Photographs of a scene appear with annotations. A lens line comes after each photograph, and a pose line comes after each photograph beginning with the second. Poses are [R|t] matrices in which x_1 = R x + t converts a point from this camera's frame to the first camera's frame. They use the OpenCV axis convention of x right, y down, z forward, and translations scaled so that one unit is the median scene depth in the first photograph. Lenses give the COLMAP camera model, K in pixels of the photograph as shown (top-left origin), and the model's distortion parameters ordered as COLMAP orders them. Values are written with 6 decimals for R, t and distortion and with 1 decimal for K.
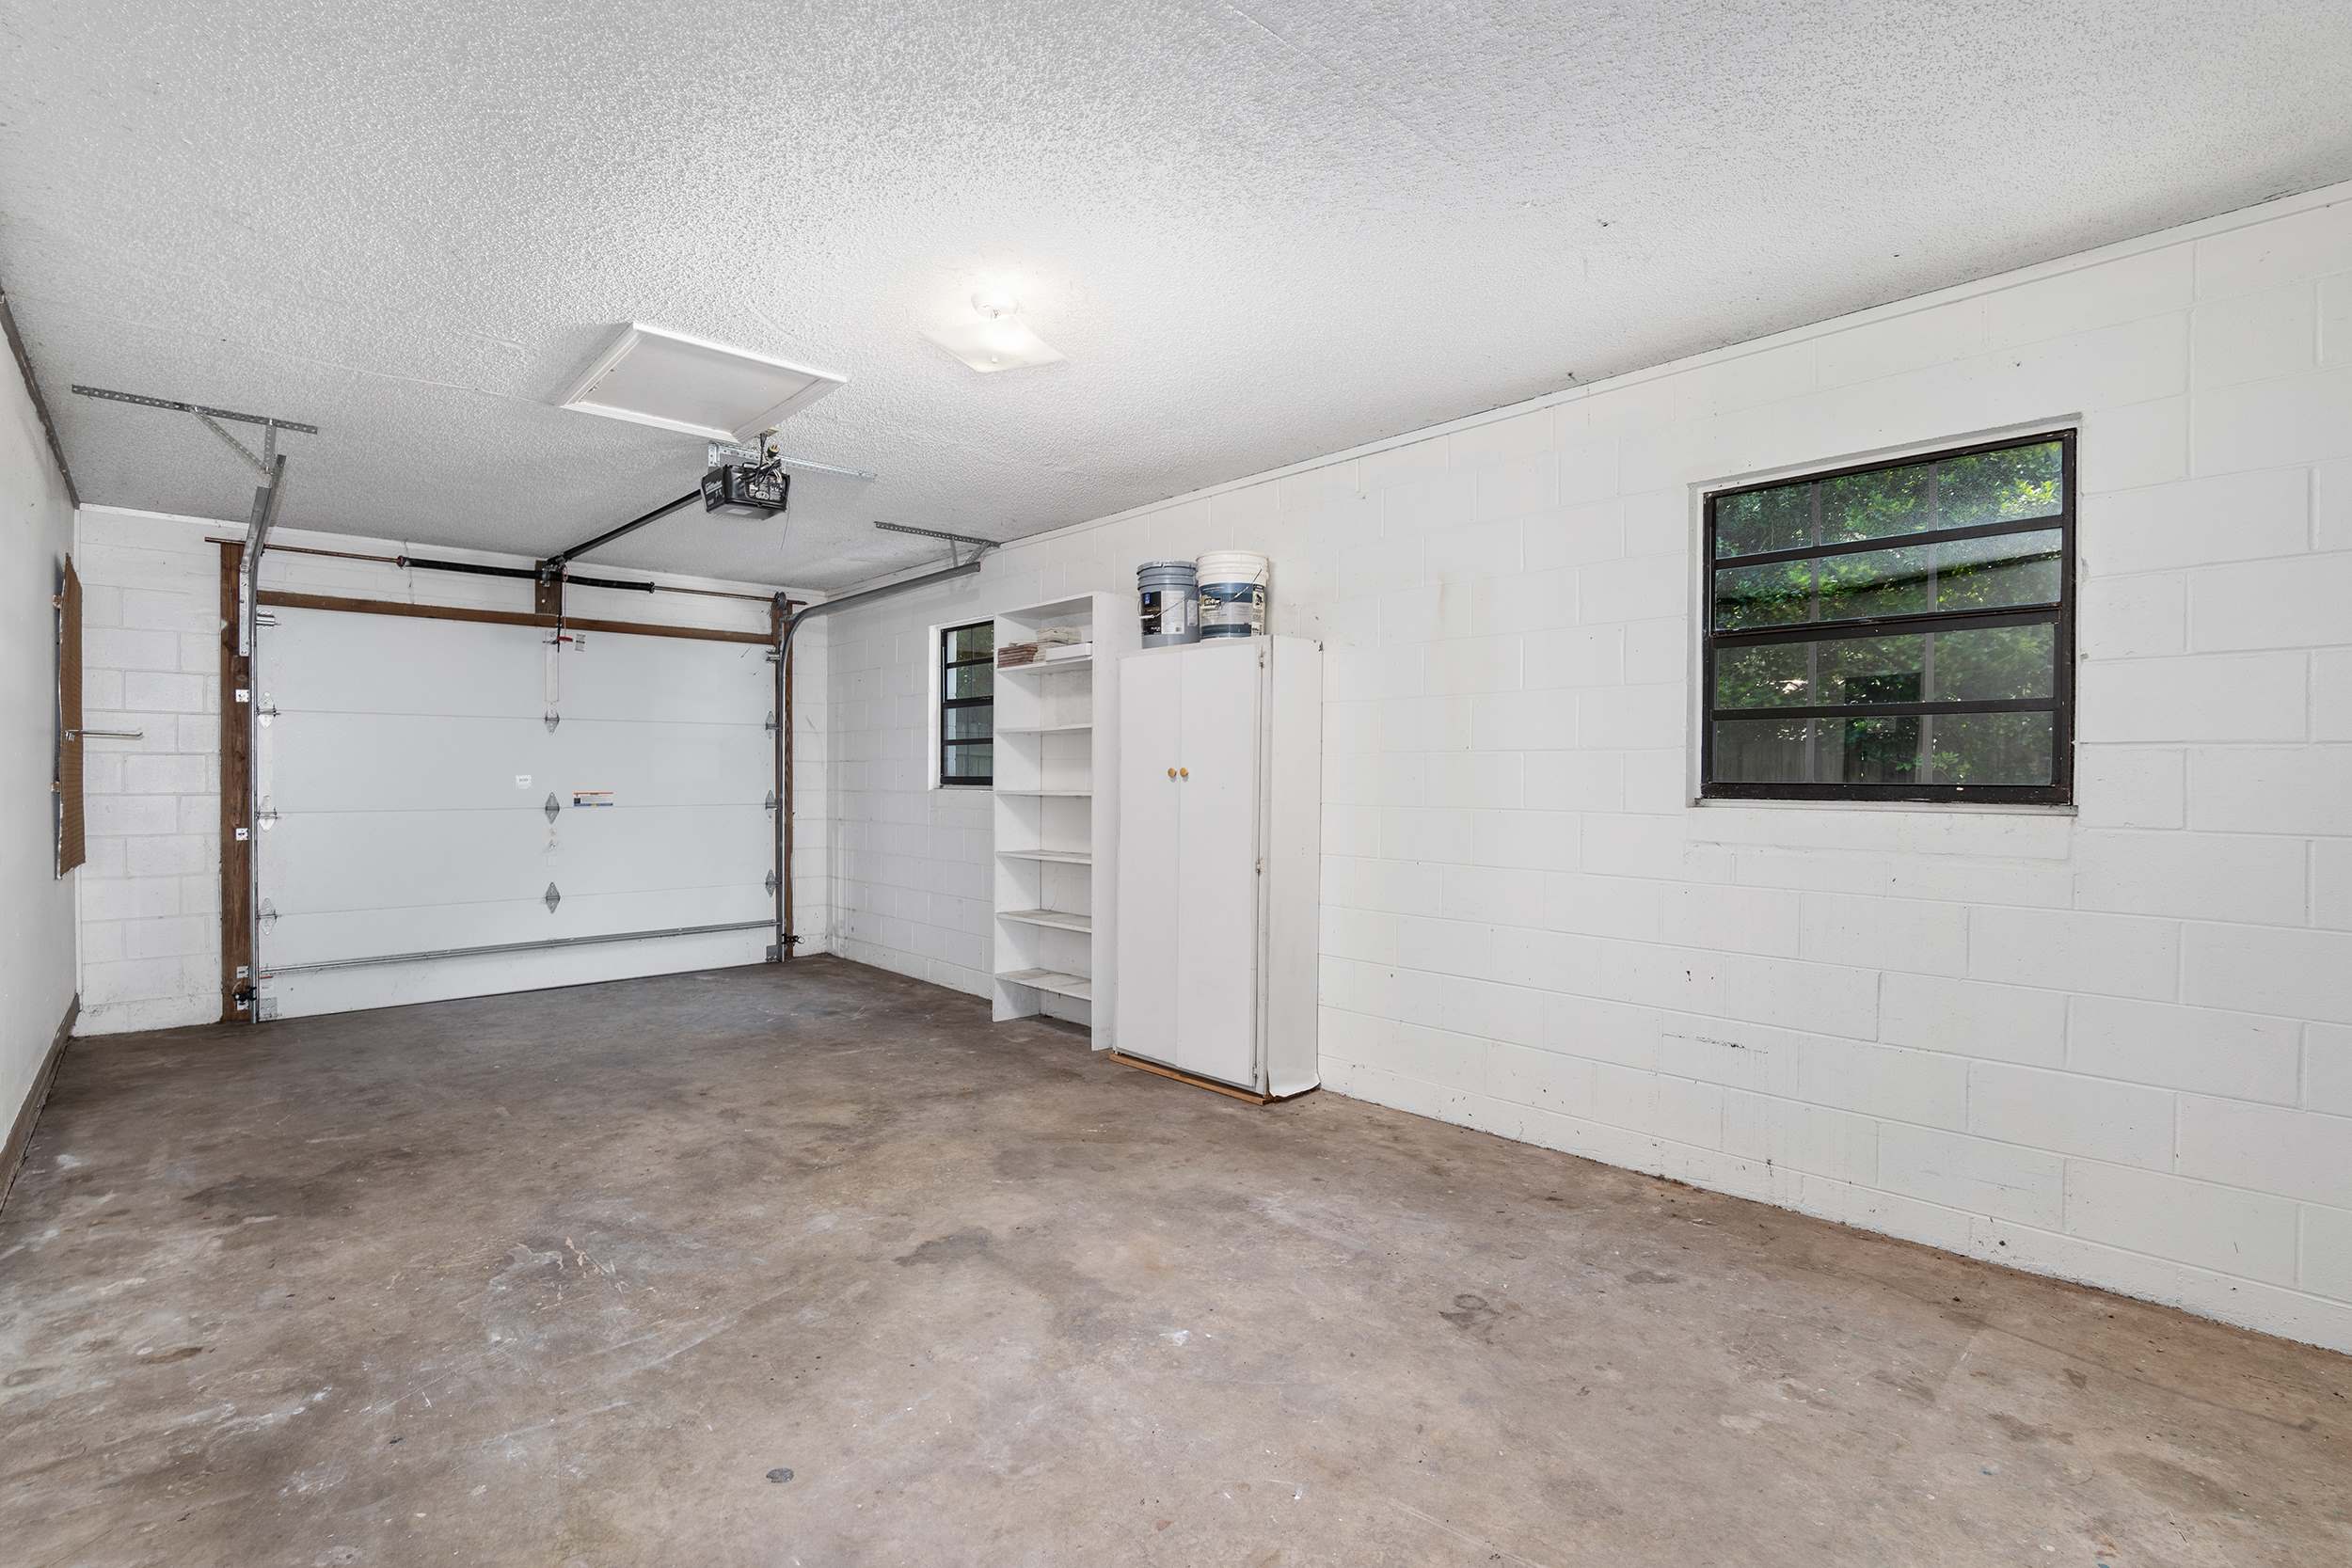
lens RADIAL K [[1100.6, 0, 1163.1], [0, 1100.6, 782.7], [0, 0, 1]] dist [-0.017930, 0.003964]
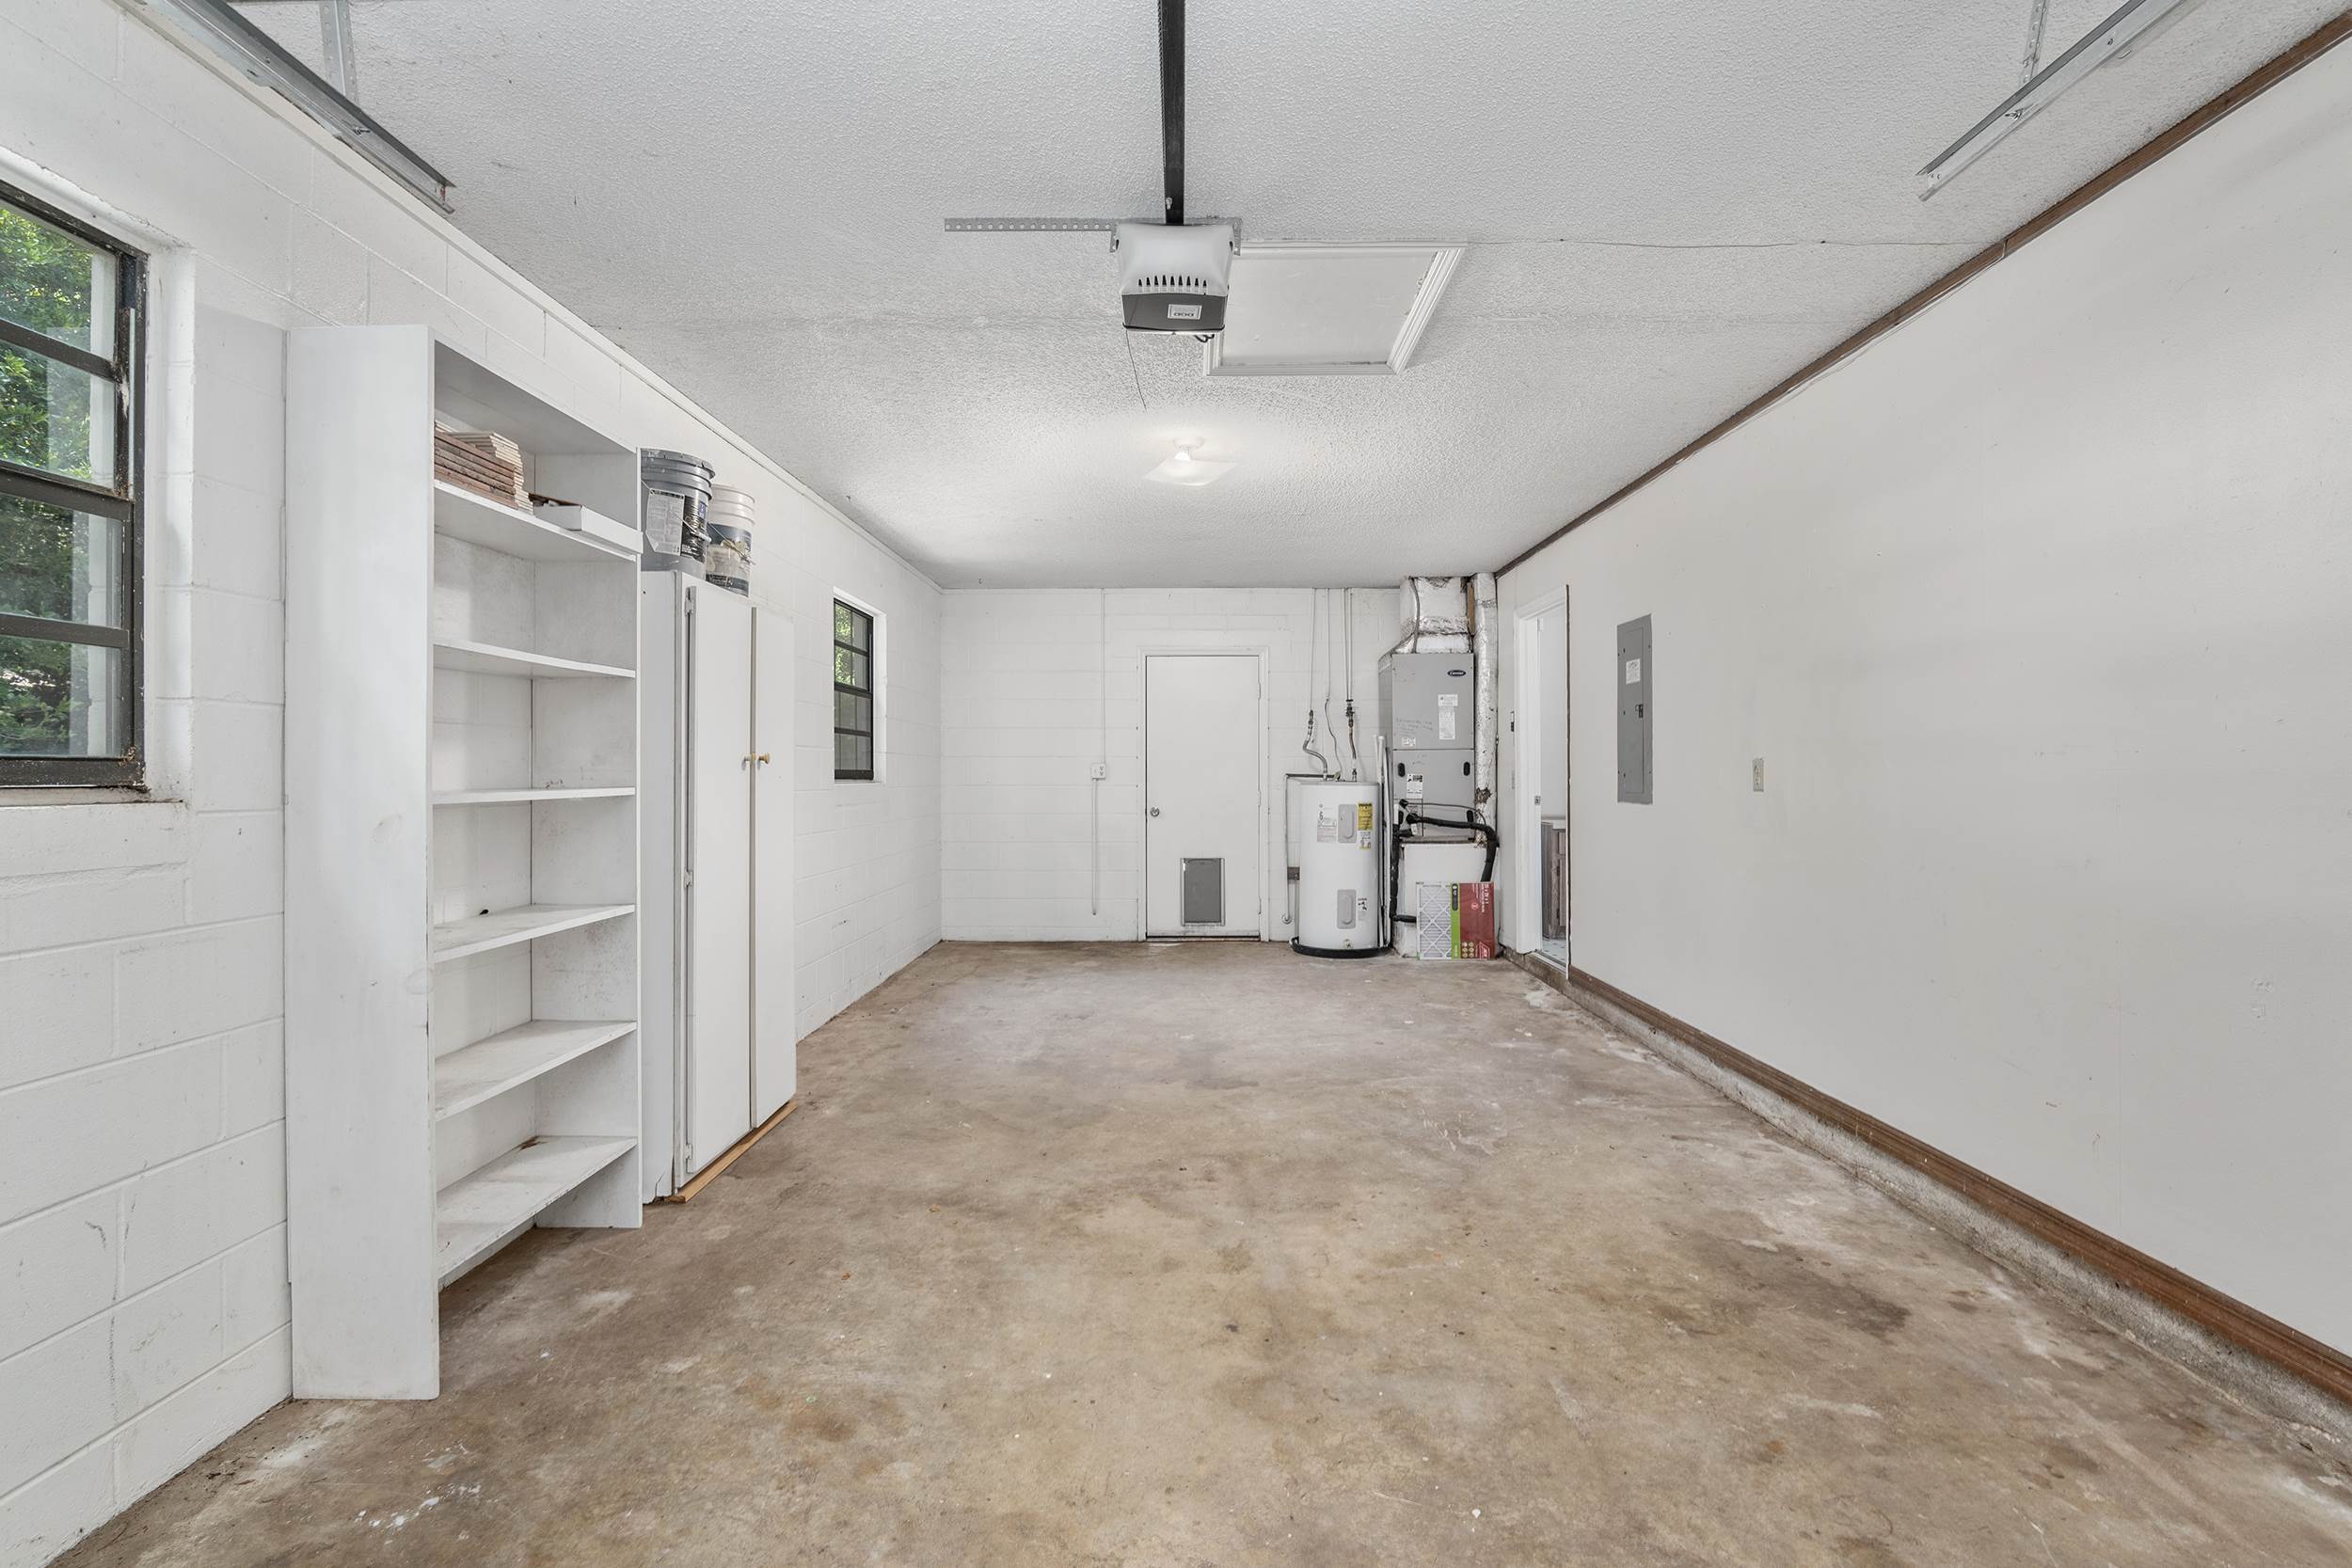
lens RADIAL K [[1100.6, 0, 1169.1], [0, 1100.6, 776.4], [0, 0, 1]] dist [-0.017930, 0.003964]
pose [[-0.729116, -0.004573, 0.684375, -0.976315], [0.001646, 0.999963, 0.008435, -0.003863], [-0.684388, 0.007277, -0.729081, 1.790975]]
